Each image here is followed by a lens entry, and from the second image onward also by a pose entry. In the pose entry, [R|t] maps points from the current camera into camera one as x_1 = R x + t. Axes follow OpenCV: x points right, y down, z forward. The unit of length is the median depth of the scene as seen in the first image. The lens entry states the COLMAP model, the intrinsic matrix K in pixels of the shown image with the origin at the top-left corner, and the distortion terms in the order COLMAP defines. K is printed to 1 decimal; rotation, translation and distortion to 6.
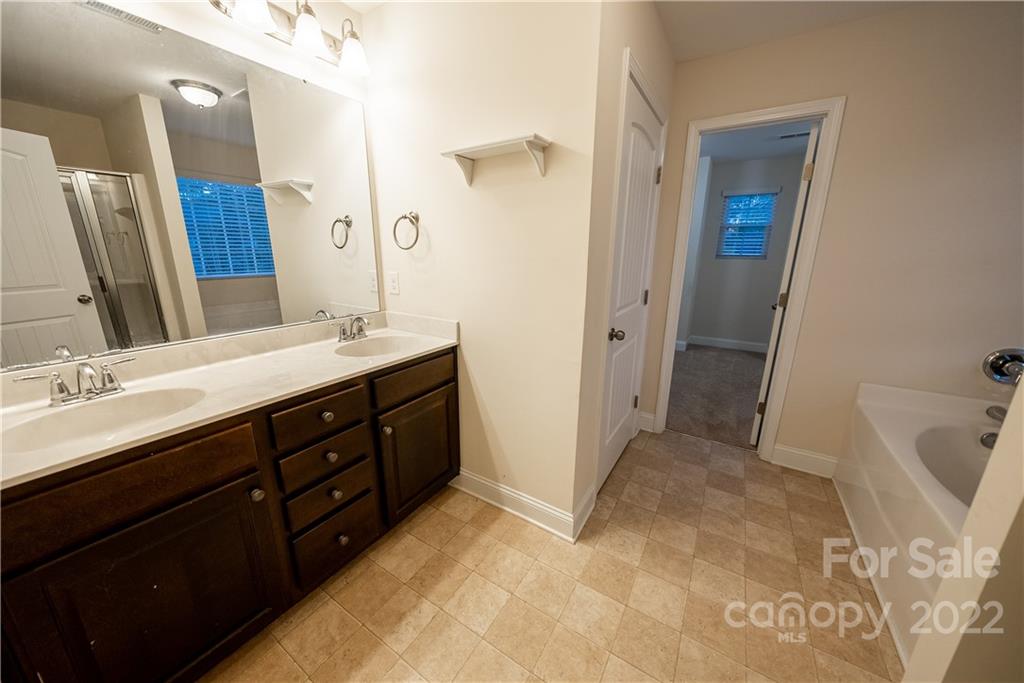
lens RADIAL K [[352.4, 0, 510.4], [0, 352.4, 344.5], [0, 0, 1]] dist [-0.007730, -0.000044]
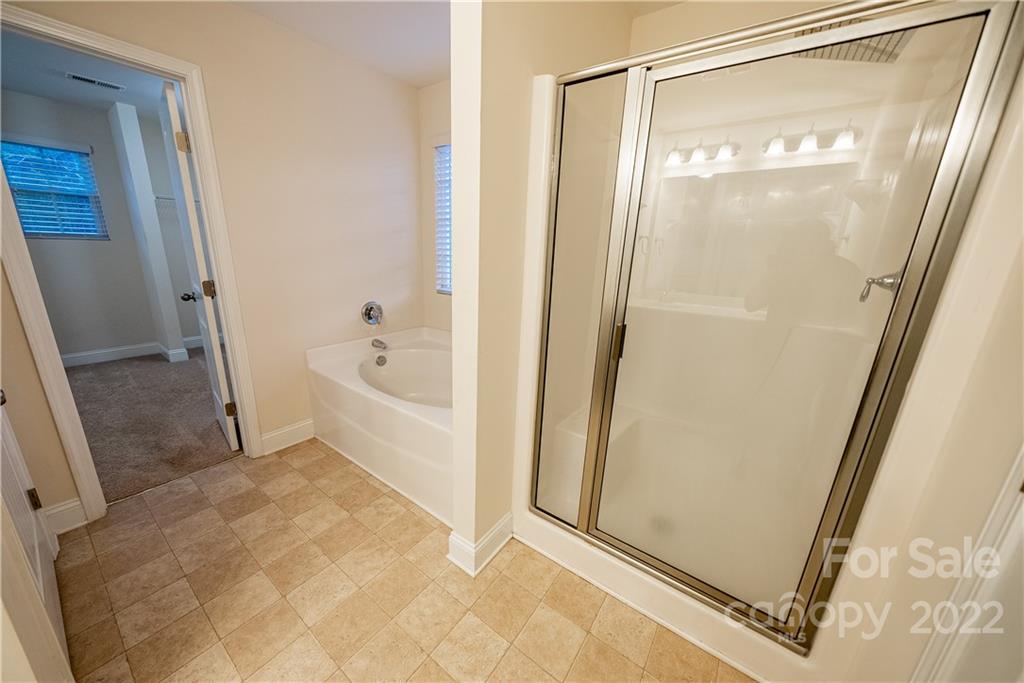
lens RADIAL K [[352.4, 0, 510.4], [0, 352.4, 344.5], [0, 0, 1]] dist [-0.007730, -0.000044]
pose [[0.055986, -0.264833, 0.962668, -0.075737], [0.216116, 0.944536, 0.247276, -0.048302], [-0.974761, 0.194204, 0.110116, 0.188913]]
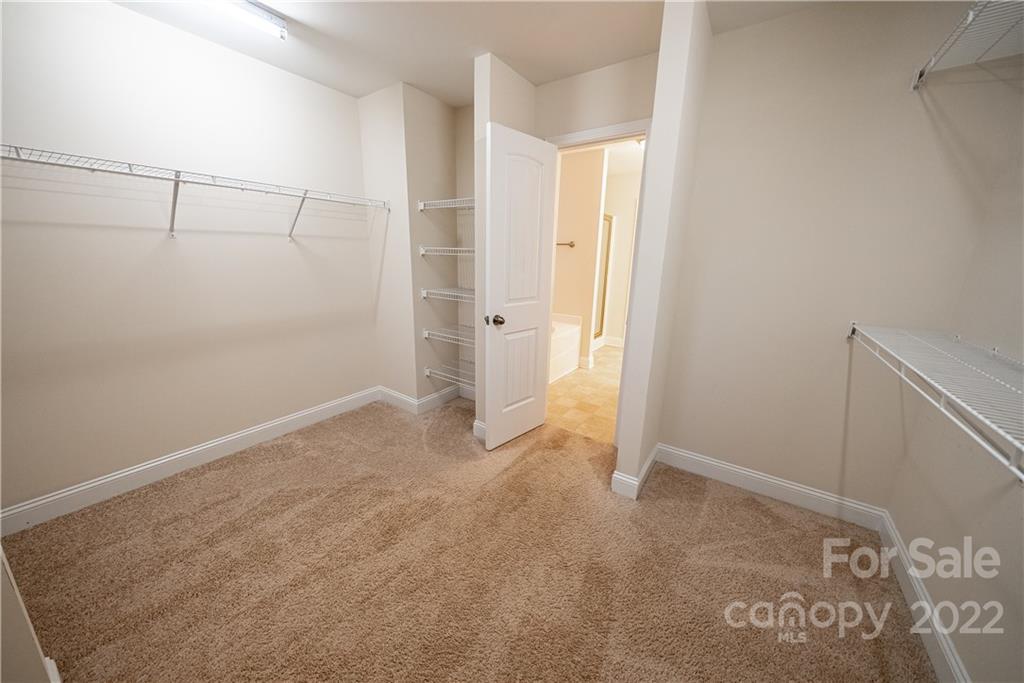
lens RADIAL K [[352.4, 0, 510.4], [0, 352.4, 344.5], [0, 0, 1]] dist [-0.007730, -0.000044]
pose [[-0.999500, -0.017737, 0.026168, 0.904521], [-0.003084, 0.878517, 0.477701, -0.577552], [-0.031462, 0.477382, -0.878133, 2.221787]]
